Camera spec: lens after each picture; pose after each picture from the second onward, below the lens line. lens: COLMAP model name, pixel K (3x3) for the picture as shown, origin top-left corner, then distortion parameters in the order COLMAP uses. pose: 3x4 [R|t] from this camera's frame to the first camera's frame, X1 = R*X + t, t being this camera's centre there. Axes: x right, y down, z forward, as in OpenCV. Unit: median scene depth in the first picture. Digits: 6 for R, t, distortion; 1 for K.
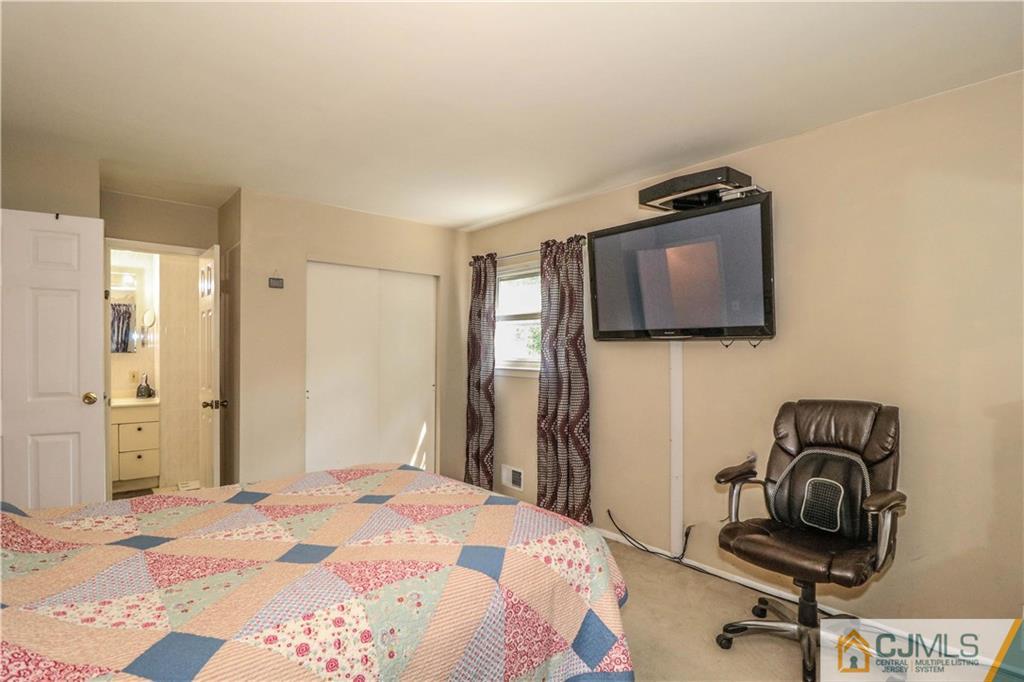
lens RADIAL K [[485.0, 0, 505.7], [0, 485.0, 337.6], [0, 0, 1]] dist [0.000382, -0.014648]
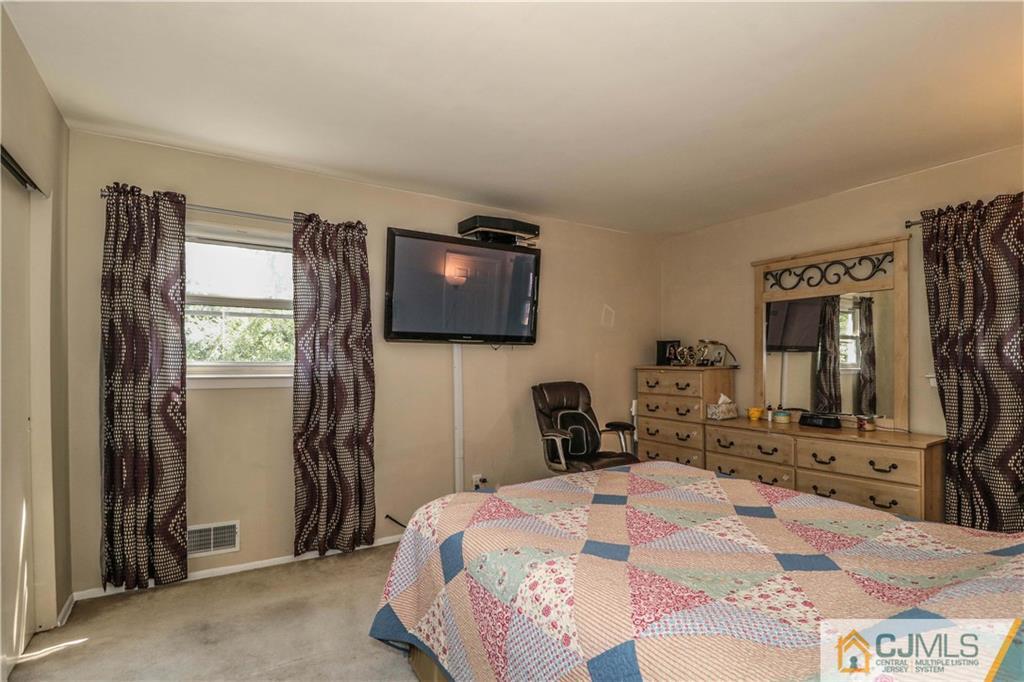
lens RADIAL K [[494.4, 0, 517.5], [0, 494.4, 341.6], [0, 0, 1]] dist [0.002895, -0.014205]
pose [[0.167662, 0.033486, 0.985276, -0.644620], [-0.025887, 0.999228, -0.029555, 0.026179], [-0.985505, -0.020550, 0.168399, 0.512068]]
